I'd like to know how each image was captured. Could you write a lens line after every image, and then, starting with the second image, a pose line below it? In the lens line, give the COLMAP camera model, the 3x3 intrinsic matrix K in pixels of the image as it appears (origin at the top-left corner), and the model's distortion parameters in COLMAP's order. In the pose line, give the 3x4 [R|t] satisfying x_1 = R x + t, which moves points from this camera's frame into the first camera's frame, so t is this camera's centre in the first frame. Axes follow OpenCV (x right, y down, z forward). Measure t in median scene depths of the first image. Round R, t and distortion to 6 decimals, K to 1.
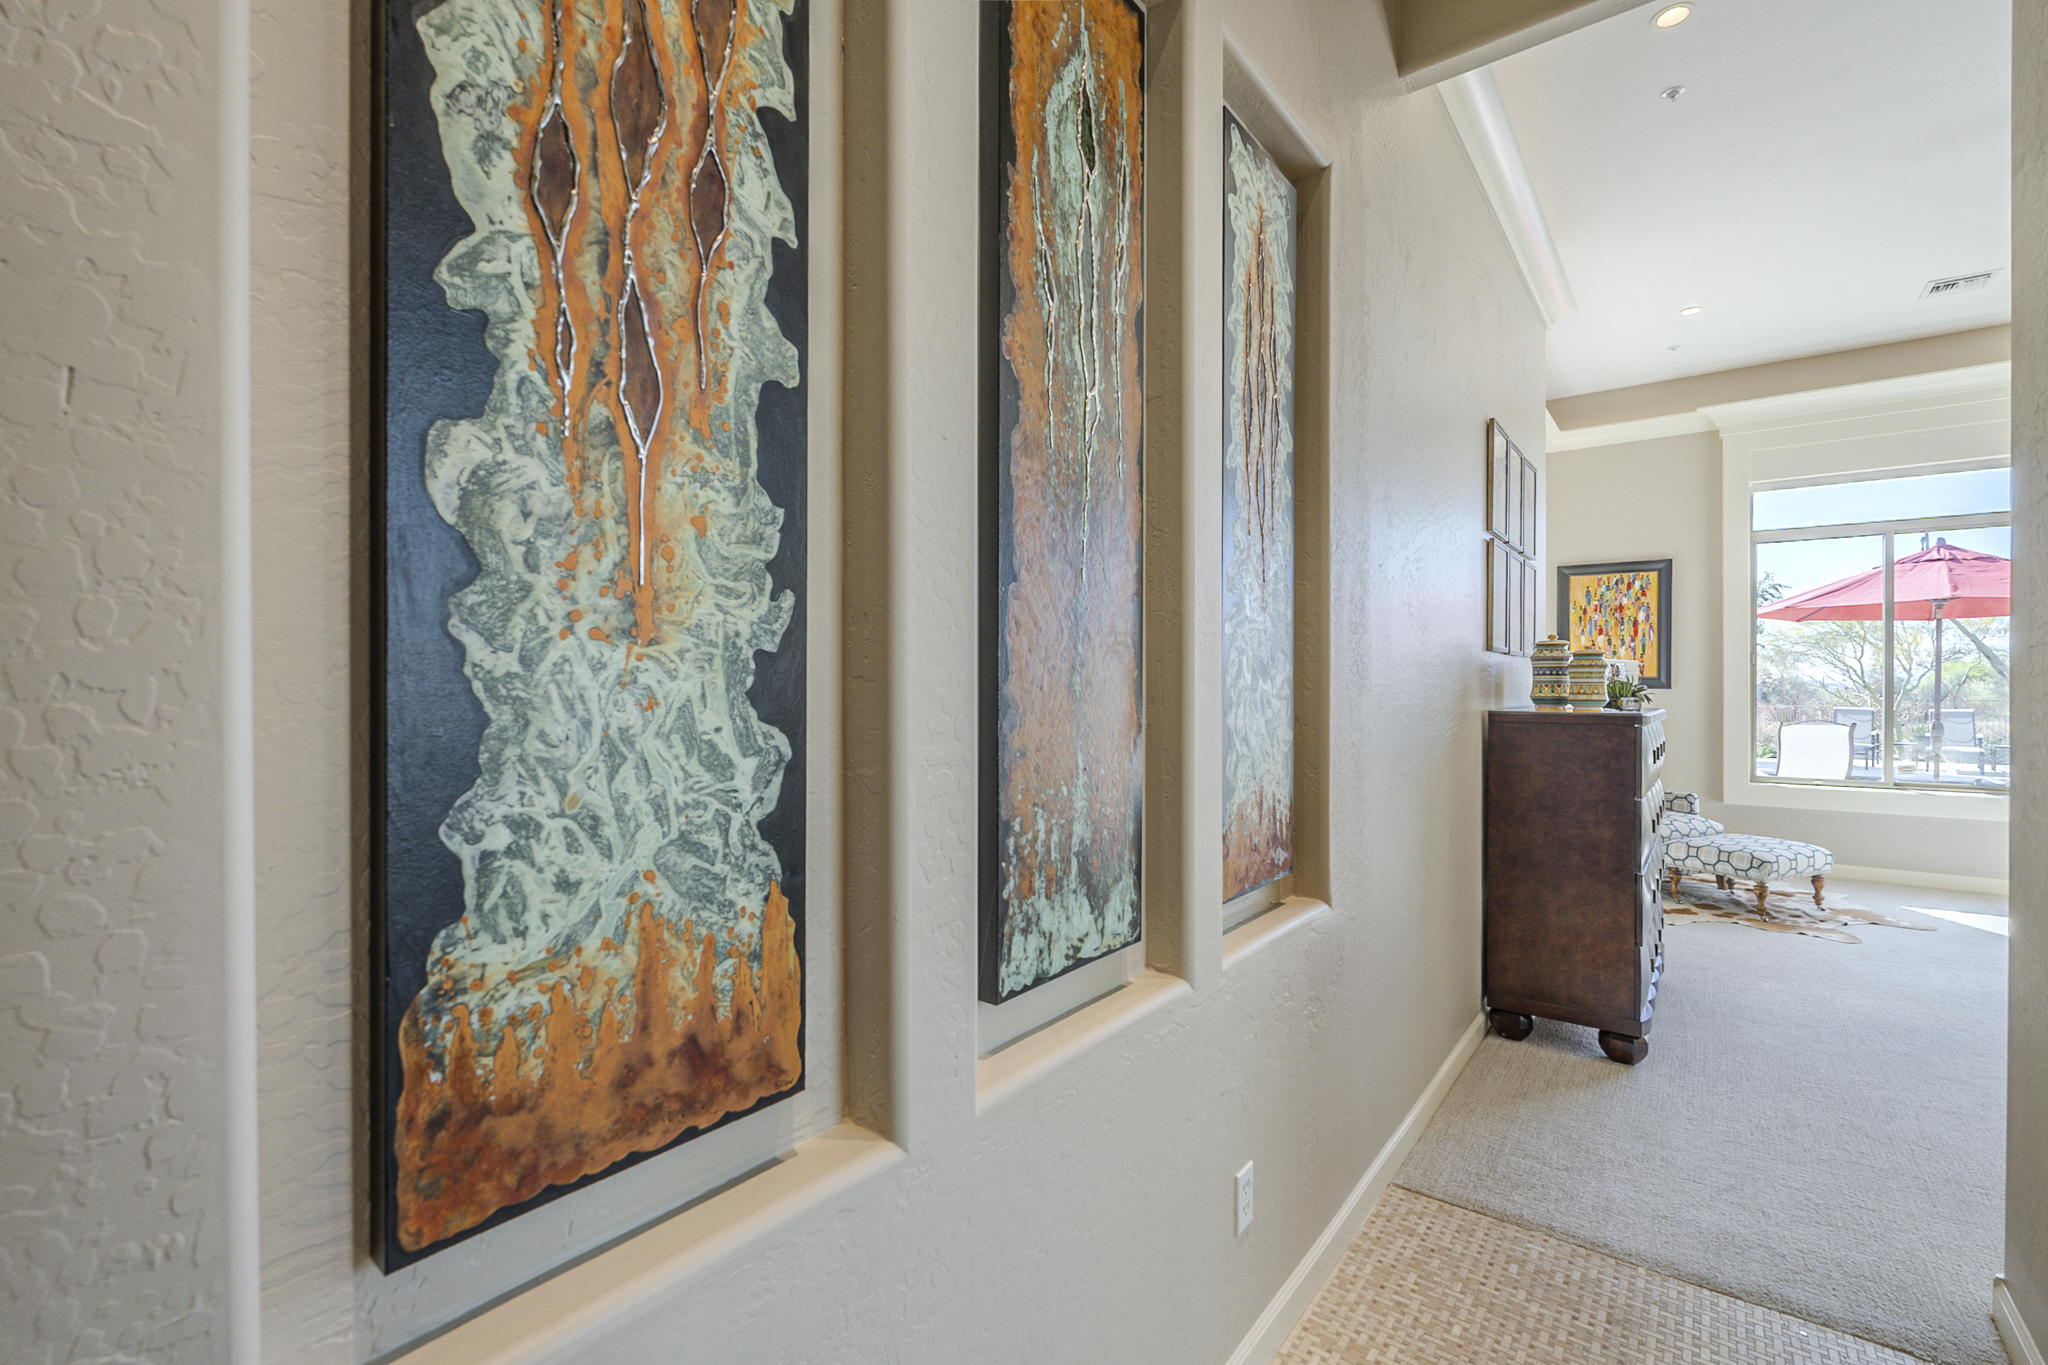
lens RADIAL K [[903.6, 0, 1024.0], [0, 903.6, 682.5], [0, 0, 1]] dist [0.000020, 0.000208]
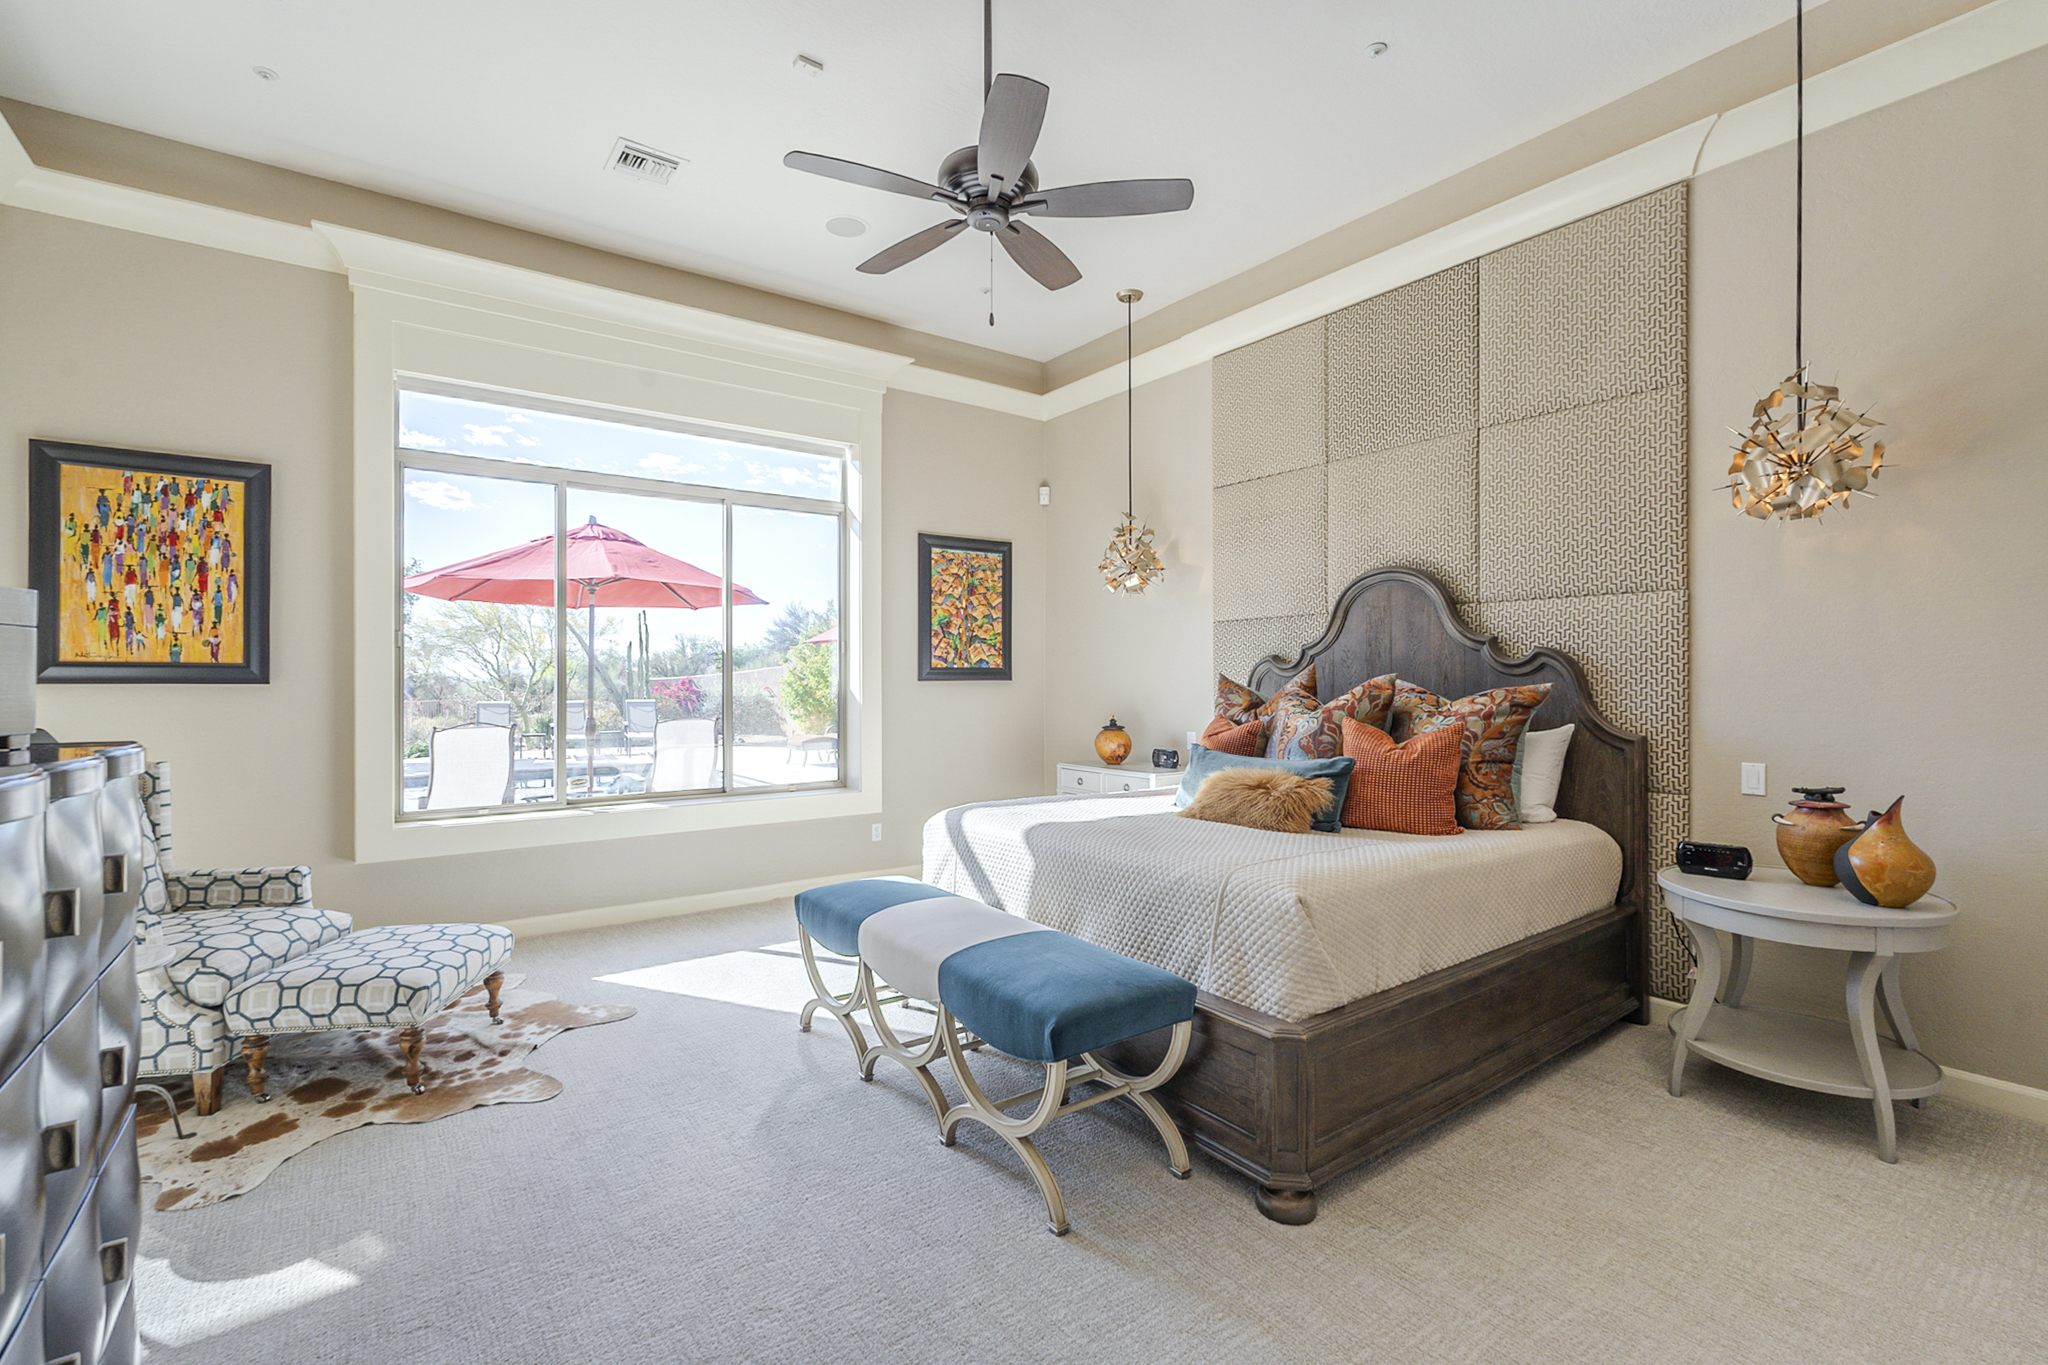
lens RADIAL K [[901.1, 0, 1022.8], [0, 901.1, 678.2], [0, 0, 1]] dist [-0.006315, -0.000501]
pose [[0.282421, -0.000917, 0.959290, 0.287867], [0.000538, 1.000000, 0.000797, 0.003155], [-0.959291, 0.000291, 0.282421, 0.354942]]
